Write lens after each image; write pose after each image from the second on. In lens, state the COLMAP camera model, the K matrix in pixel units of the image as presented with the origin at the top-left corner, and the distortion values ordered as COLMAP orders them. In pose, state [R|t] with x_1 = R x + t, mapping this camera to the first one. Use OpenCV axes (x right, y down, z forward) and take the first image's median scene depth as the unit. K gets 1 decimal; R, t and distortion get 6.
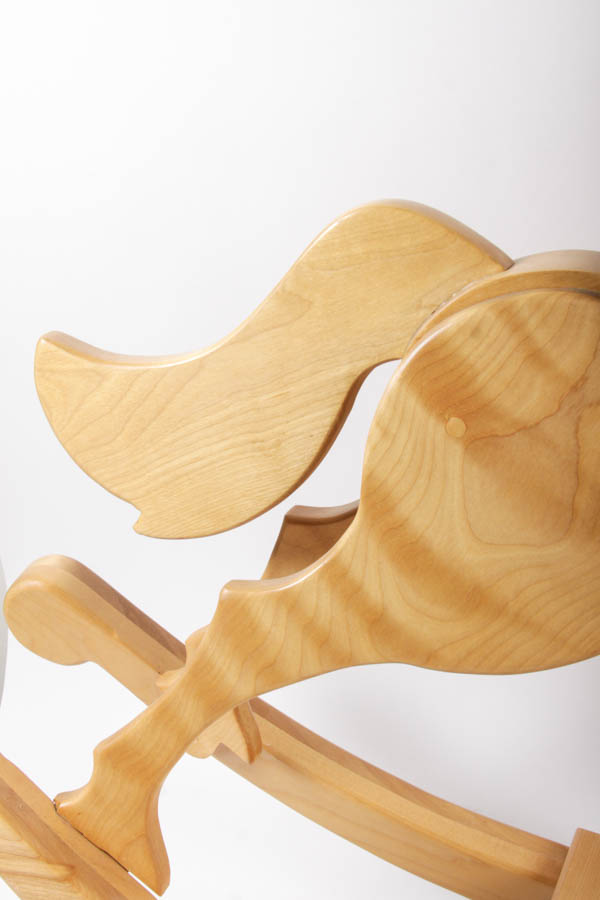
lens RADIAL K [[1738.0, 0, 299.6], [0, 1738.0, 449.1], [0, 0, 1]] dist [-0.087175, 0.000000]
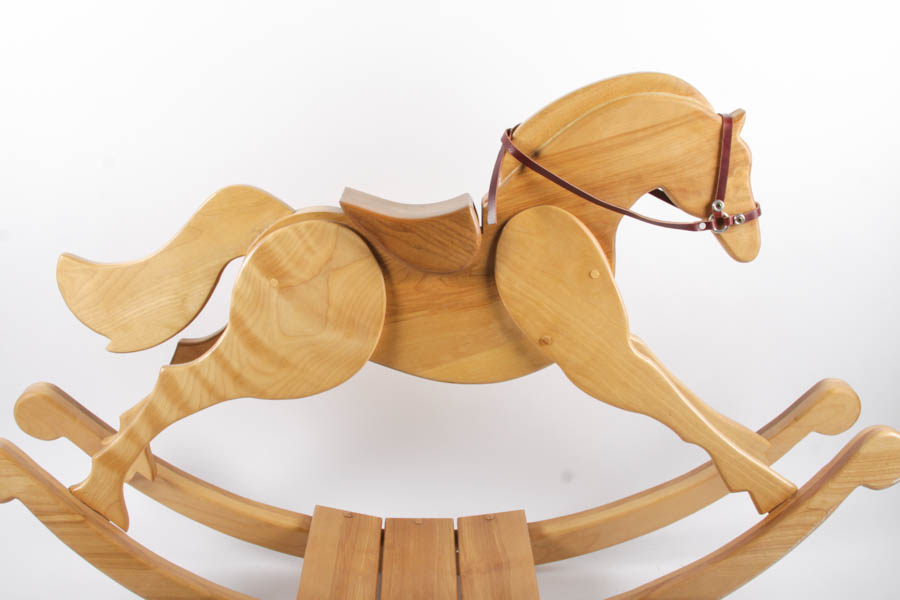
lens RADIAL K [[1170.1, 0, 449.8], [0, 1170.1, 300.3], [0, 0, 1]] dist [-0.080795, 0.000000]
pose [[0.935849, -0.025303, 0.351492, -0.212893], [0.063371, 0.993243, -0.097223, 0.159425], [-0.346657, 0.113260, 0.931129, -0.449159]]
